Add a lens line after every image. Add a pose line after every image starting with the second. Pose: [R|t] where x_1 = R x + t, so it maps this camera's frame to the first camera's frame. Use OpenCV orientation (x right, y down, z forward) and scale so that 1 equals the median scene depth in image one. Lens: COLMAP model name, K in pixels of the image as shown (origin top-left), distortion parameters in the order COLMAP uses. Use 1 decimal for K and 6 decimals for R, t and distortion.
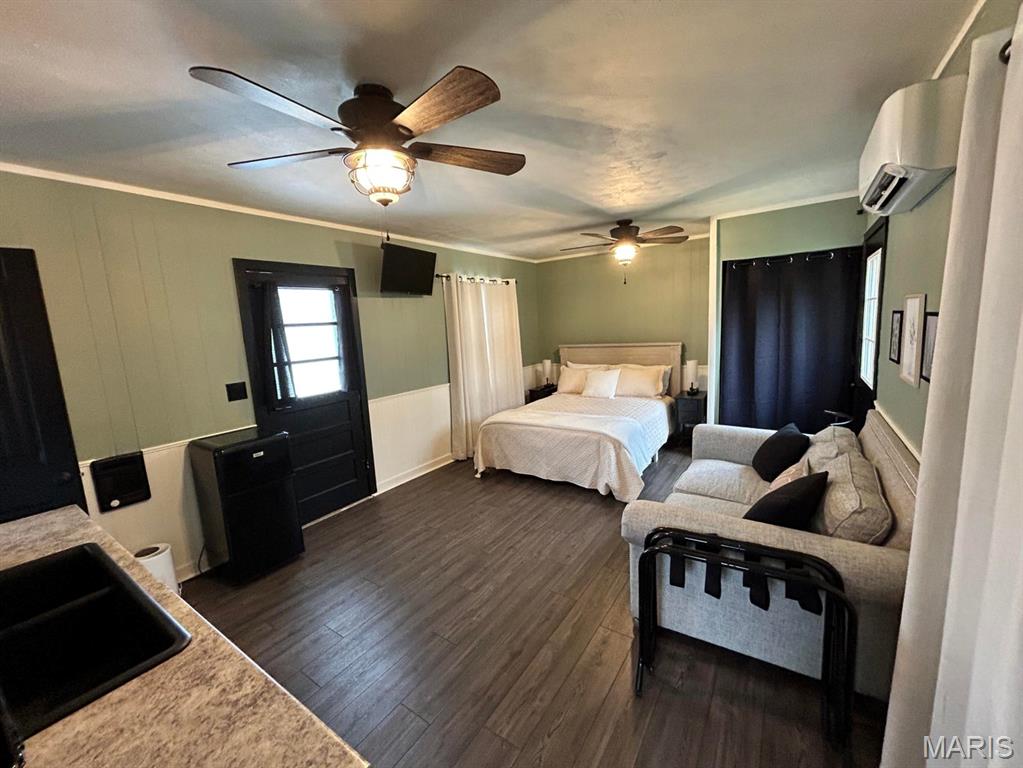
lens RADIAL K [[415.1, 0, 511.5], [0, 415.1, 384.0], [0, 0, 1]] dist [-0.001040, -0.000094]
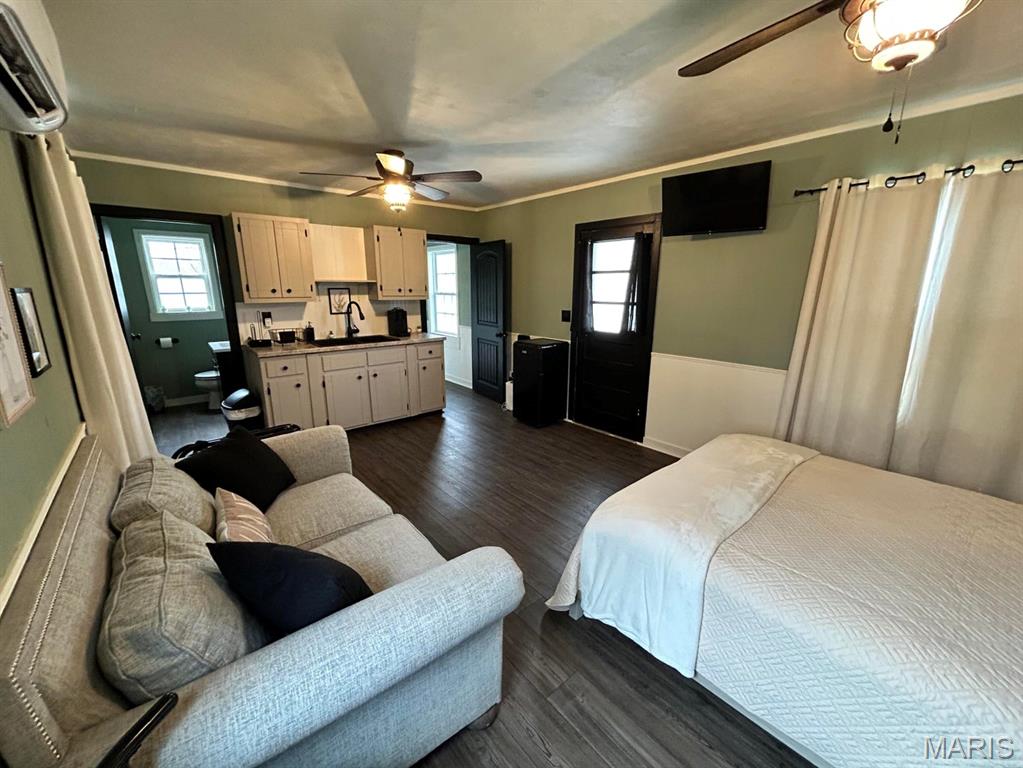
lens RADIAL K [[415.1, 0, 511.5], [0, 415.1, 384.0], [0, 0, 1]] dist [-0.001040, -0.000094]
pose [[-0.267999, 0.274459, -0.923498, 0.737703], [-0.126660, 0.940206, 0.316181, -0.172670], [0.955057, 0.201706, -0.217211, 1.003757]]
